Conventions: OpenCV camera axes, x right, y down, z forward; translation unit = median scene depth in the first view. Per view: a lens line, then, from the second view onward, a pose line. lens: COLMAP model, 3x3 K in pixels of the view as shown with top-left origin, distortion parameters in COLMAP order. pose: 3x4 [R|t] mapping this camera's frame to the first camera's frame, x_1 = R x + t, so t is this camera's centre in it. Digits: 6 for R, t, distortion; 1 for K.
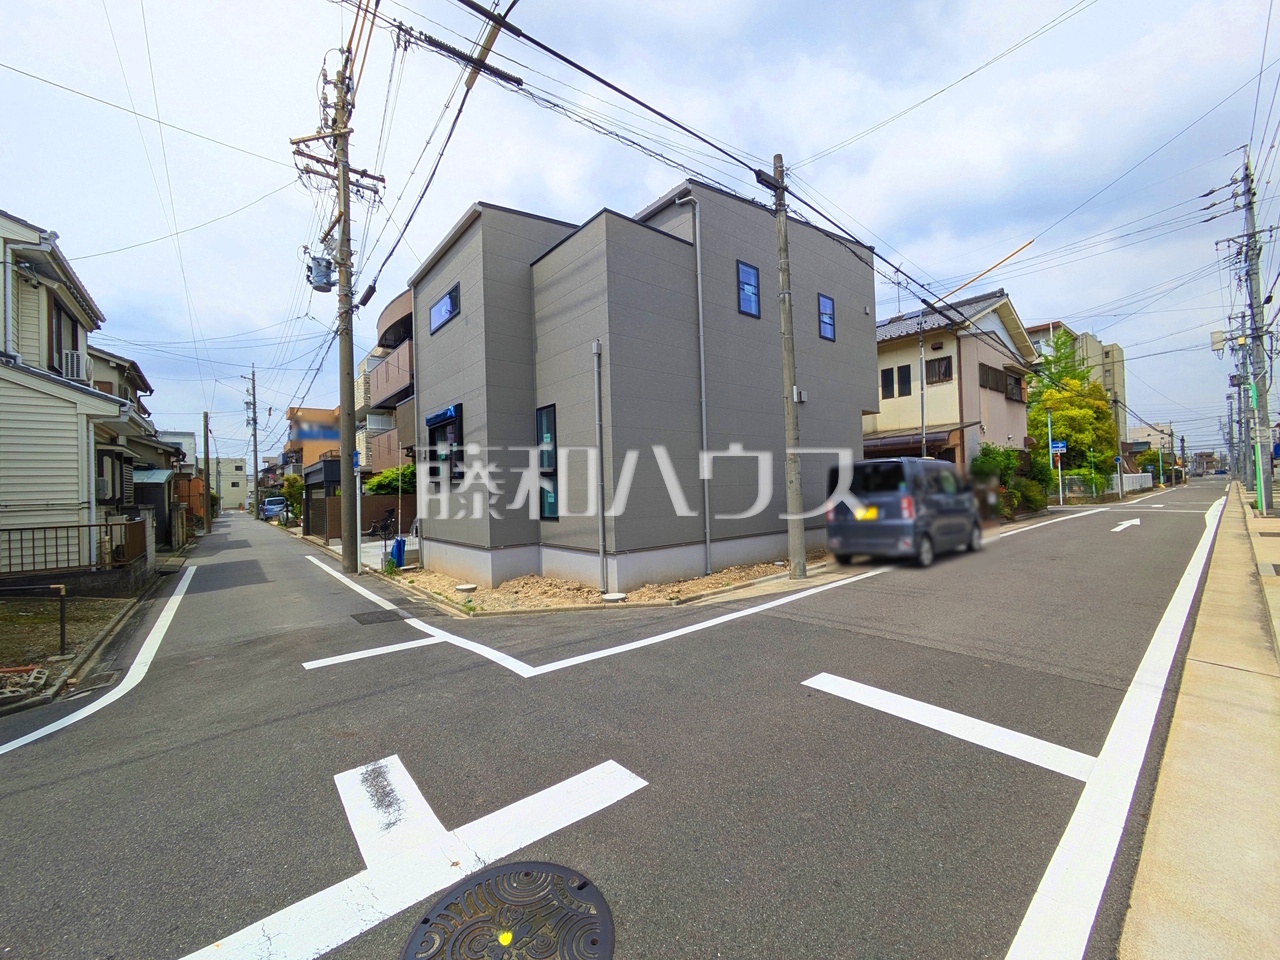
lens RADIAL K [[508.3, 0, 637.5], [0, 508.3, 477.7], [0, 0, 1]] dist [-0.016553, 0.009038]
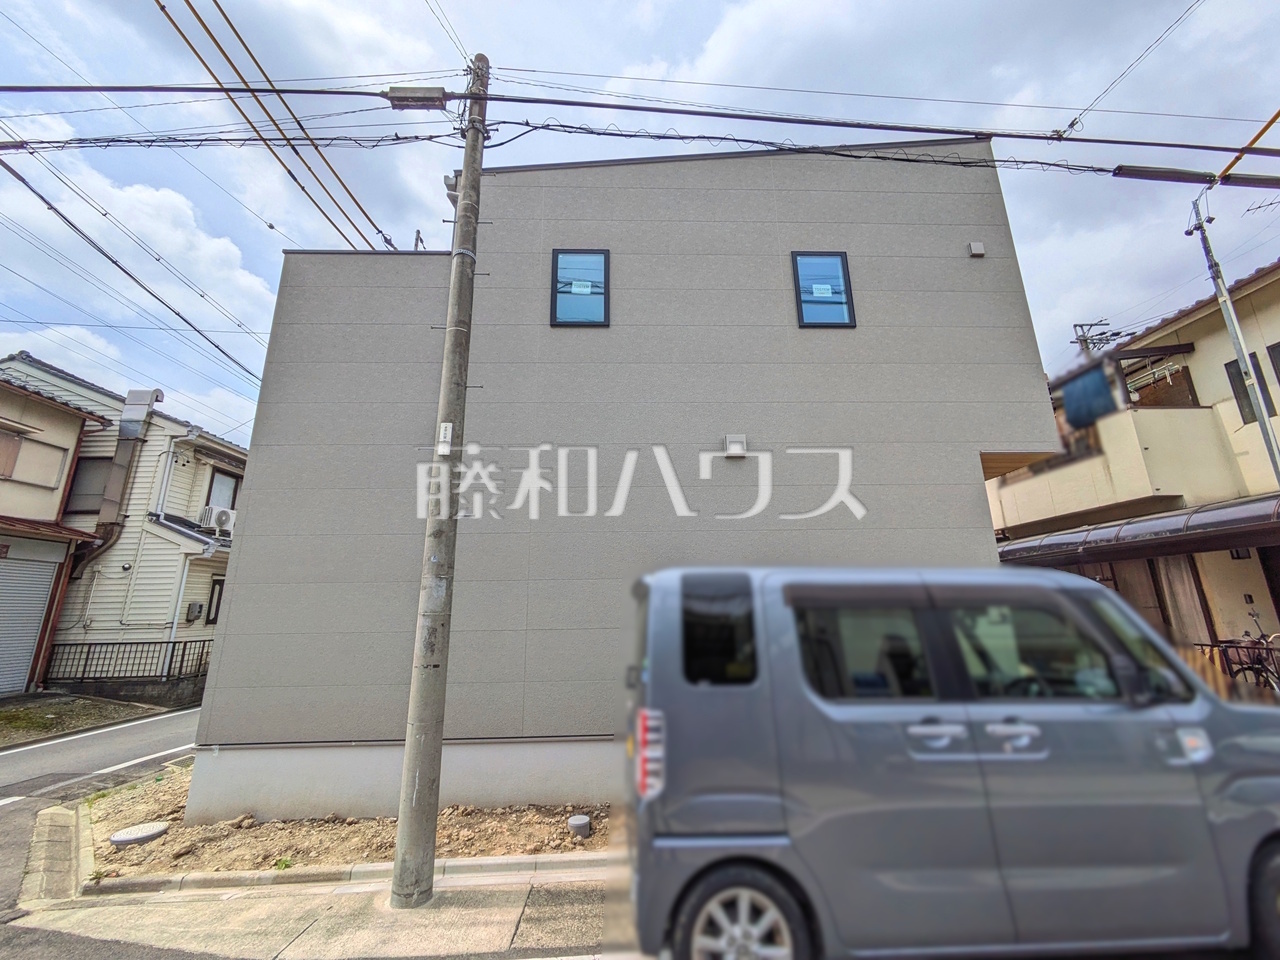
lens RADIAL K [[505.8, 0, 639.8], [0, 505.8, 480.6], [0, 0, 1]] dist [-0.000285, 0.000143]
pose [[0.792804, -0.132903, -0.594810, 0.497789], [0.004095, 0.977075, -0.212857, -0.019520], [0.609463, 0.166318, 0.775173, 0.517612]]
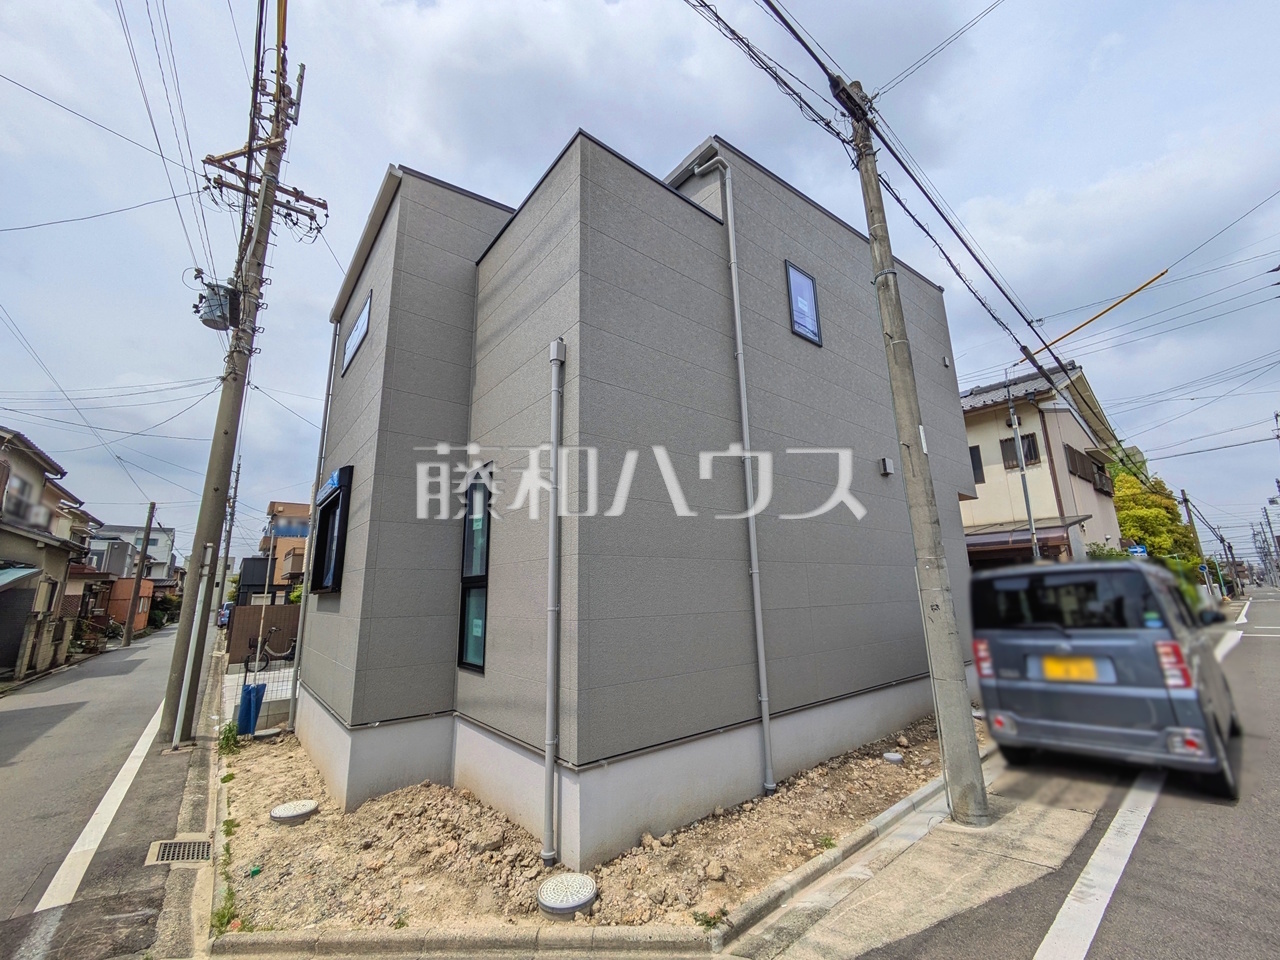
lens RADIAL K [[508.3, 0, 637.5], [0, 508.3, 477.7], [0, 0, 1]] dist [-0.016553, 0.009038]
pose [[0.999908, 0.008722, -0.010392, 0.008111], [-0.010633, 0.979542, -0.200957, -0.009366], [0.008426, 0.201049, 0.979545, 0.327407]]
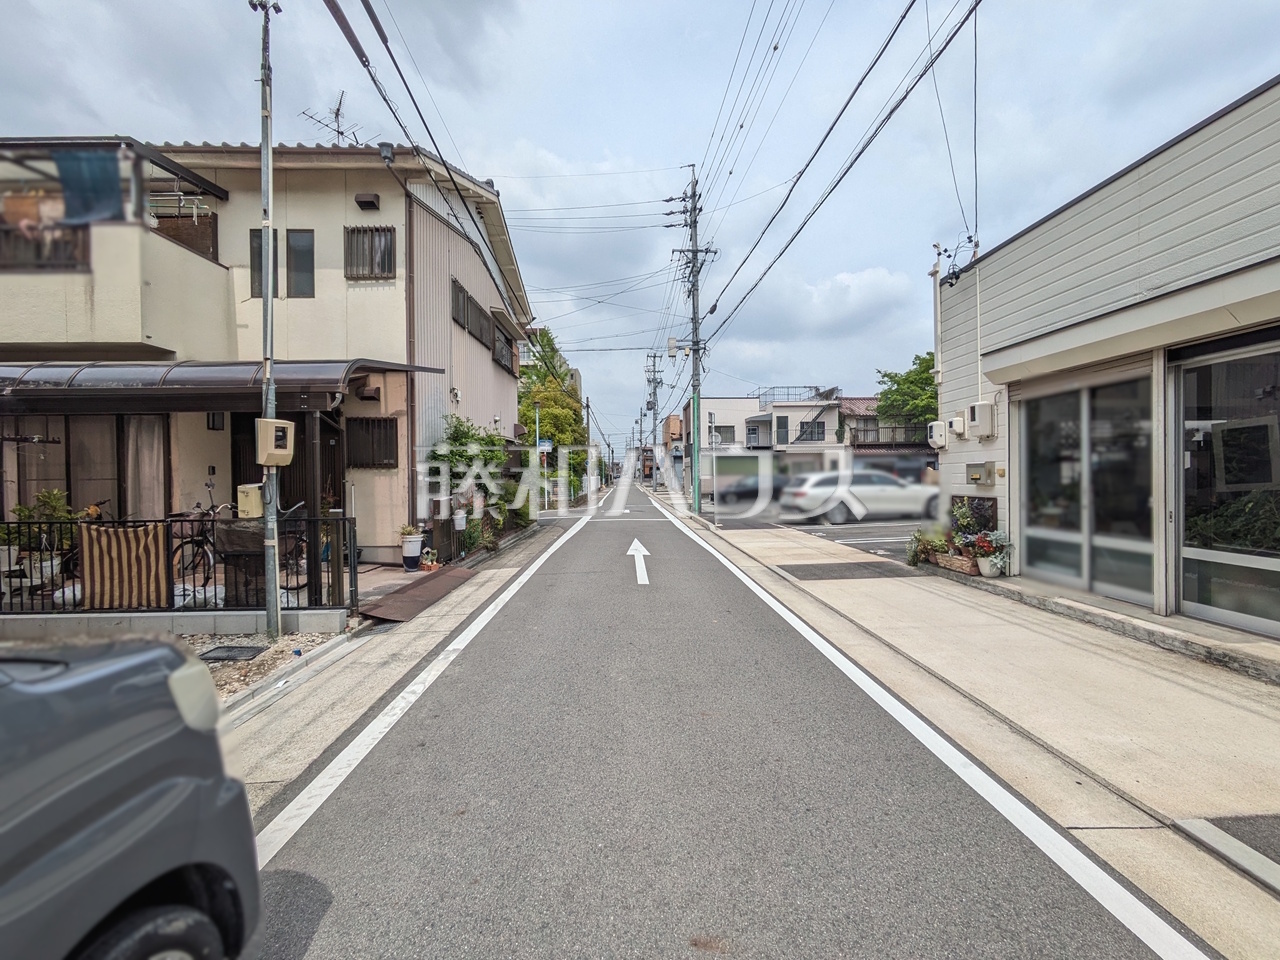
lens RADIAL K [[505.8, 0, 639.8], [0, 505.8, 480.6], [0, 0, 1]] dist [-0.000285, 0.000143]
pose [[0.622428, 0.015707, 0.782520, 0.551035], [-0.026067, 0.999660, 0.000669, -0.007587], [-0.782243, -0.020815, 0.622626, 0.716822]]
